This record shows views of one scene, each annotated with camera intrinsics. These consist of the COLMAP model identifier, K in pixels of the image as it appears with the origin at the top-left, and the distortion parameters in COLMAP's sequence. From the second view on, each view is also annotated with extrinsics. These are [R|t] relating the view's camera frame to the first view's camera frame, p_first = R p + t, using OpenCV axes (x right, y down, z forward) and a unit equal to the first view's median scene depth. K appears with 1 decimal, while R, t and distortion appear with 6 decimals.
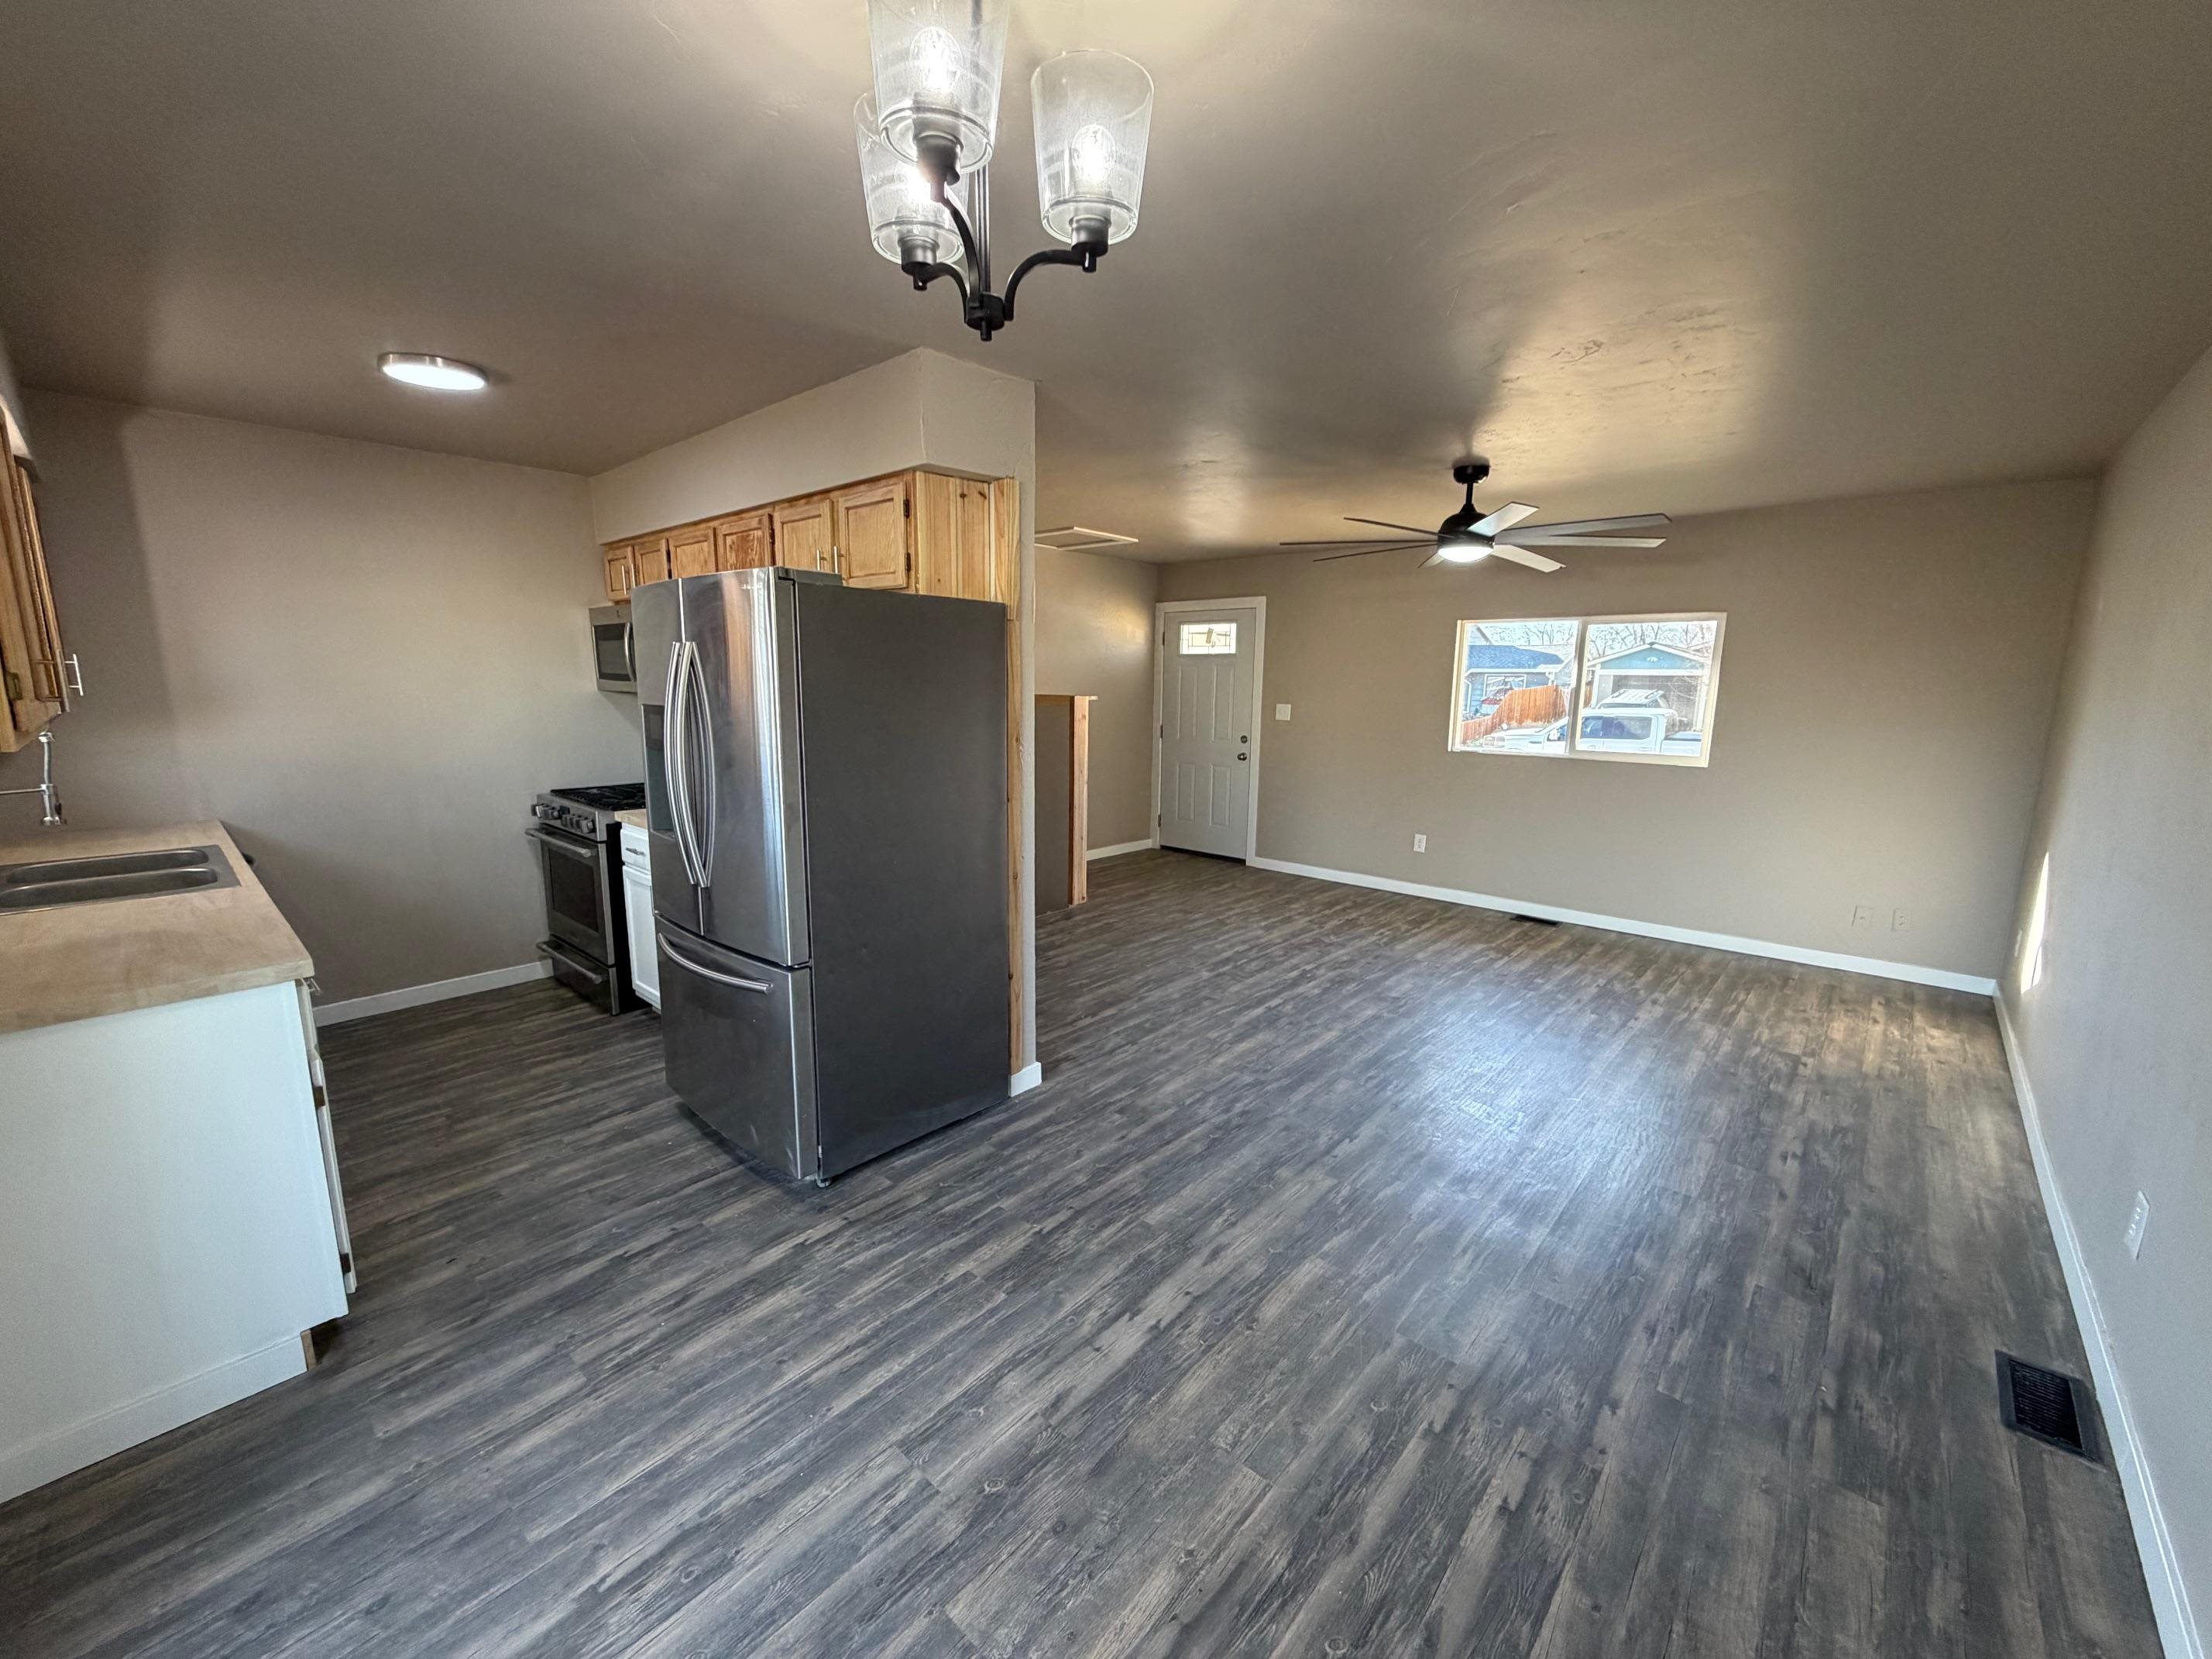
lens RADIAL K [[882.3, 0, 1100.0], [0, 882.3, 831.5], [0, 0, 1]] dist [-0.001111, 0.000578]
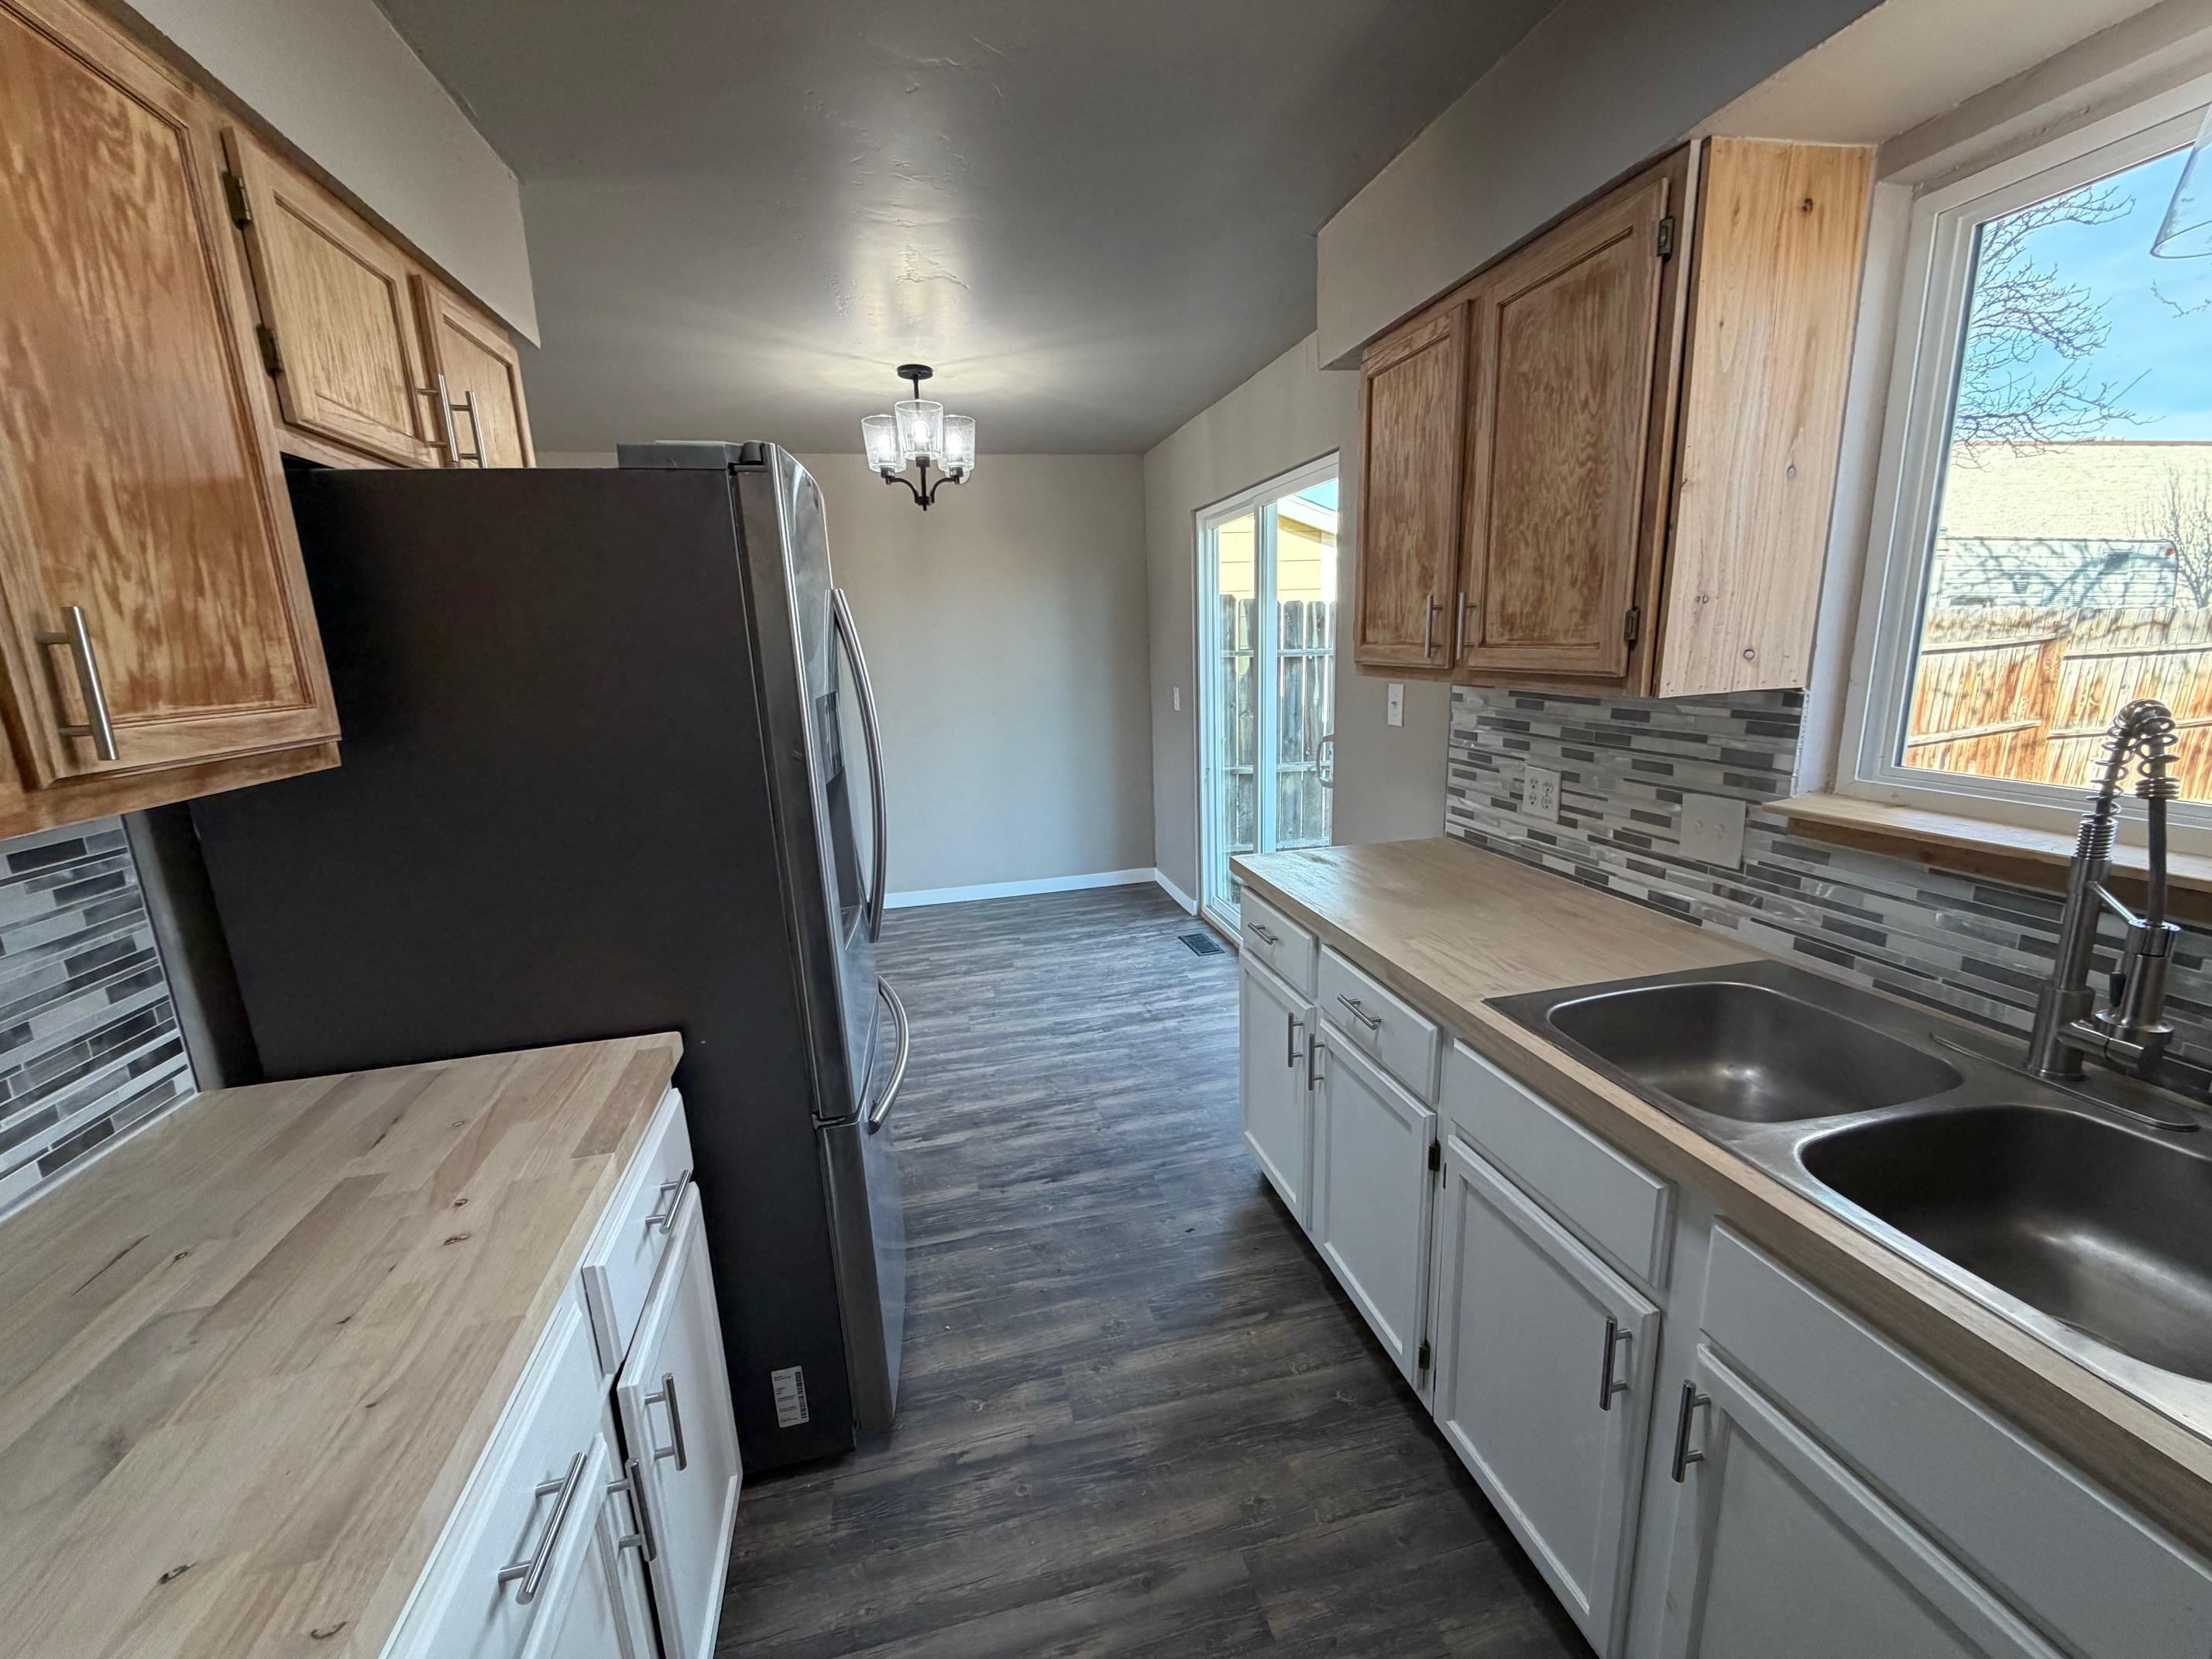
lens RADIAL K [[882.3, 0, 1098.6], [0, 882.3, 831.3], [0, 0, 1]] dist [-0.001111, 0.000578]
pose [[-0.818792, -0.103592, 0.564667, -0.636411], [0.128803, 0.925361, 0.356534, -0.158382], [-0.559455, 0.364658, -0.744335, 0.891917]]
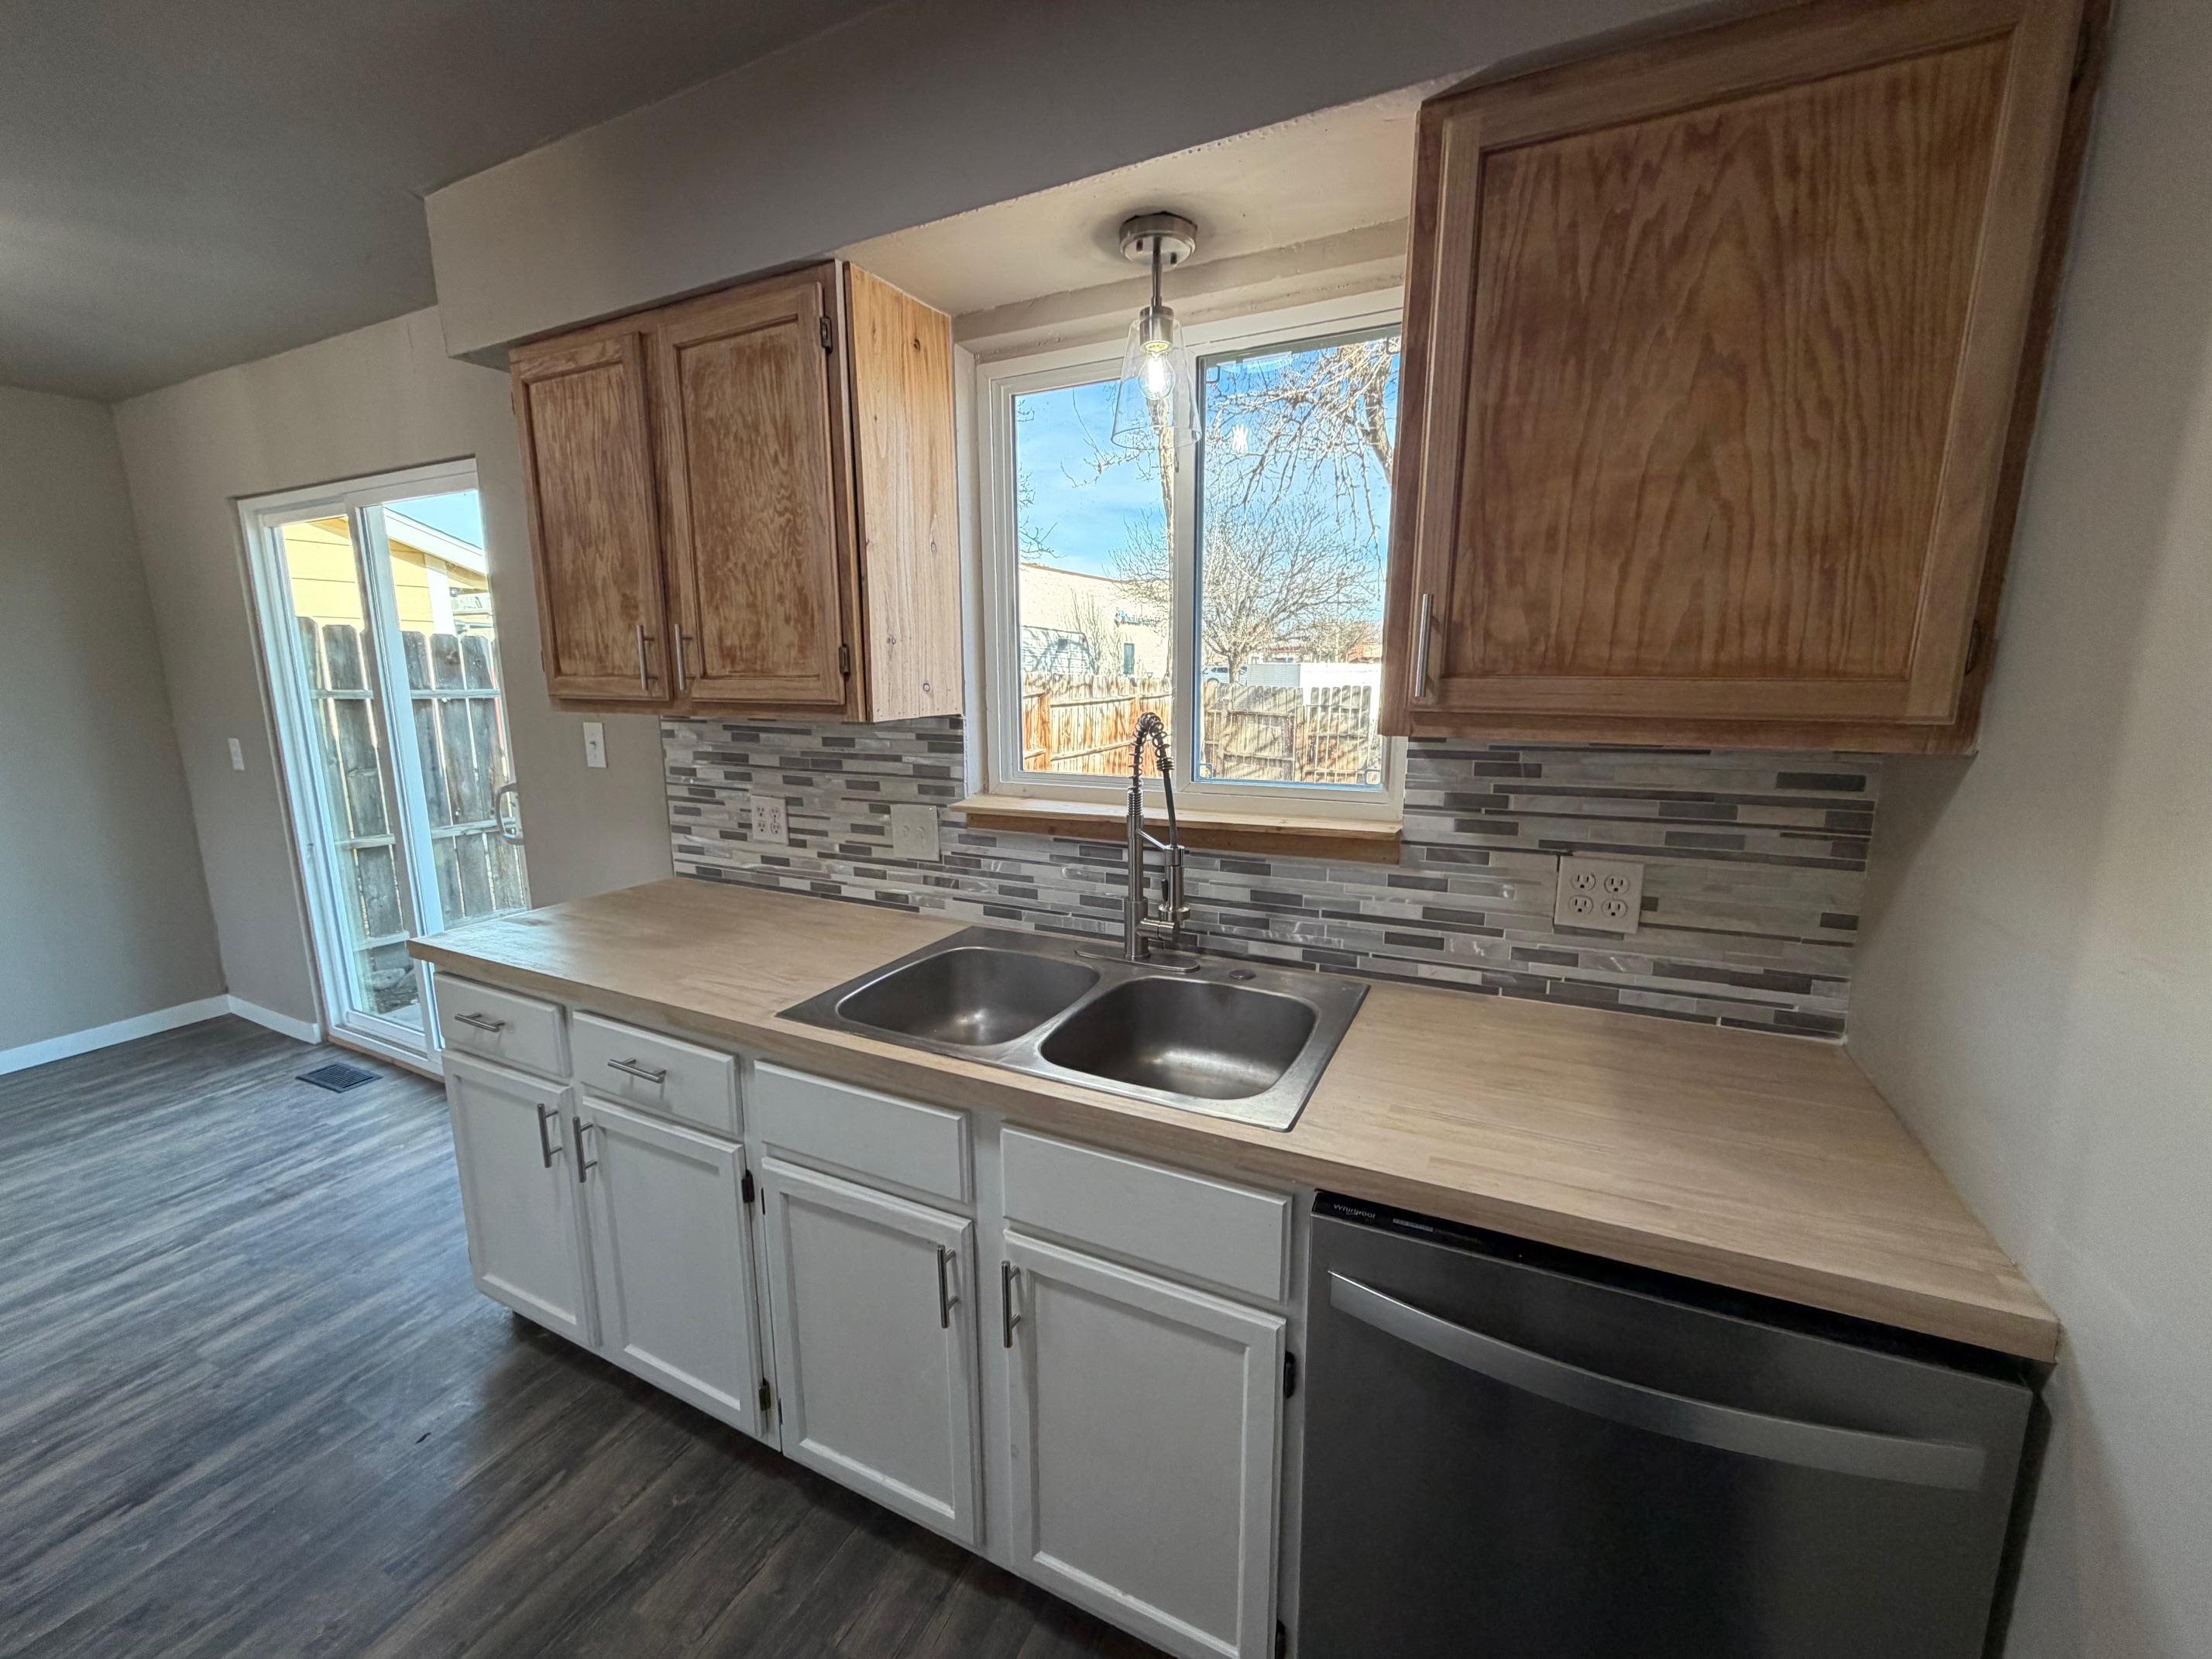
lens RADIAL K [[882.3, 0, 1099.0], [0, 882.3, 832.4], [0, 0, 1]] dist [-0.001111, 0.000578]
pose [[-0.961885, 0.042376, -0.270152, -0.605159], [-0.054156, 0.938832, 0.340091, -0.151664], [0.268039, 0.341759, -0.900753, 0.903646]]
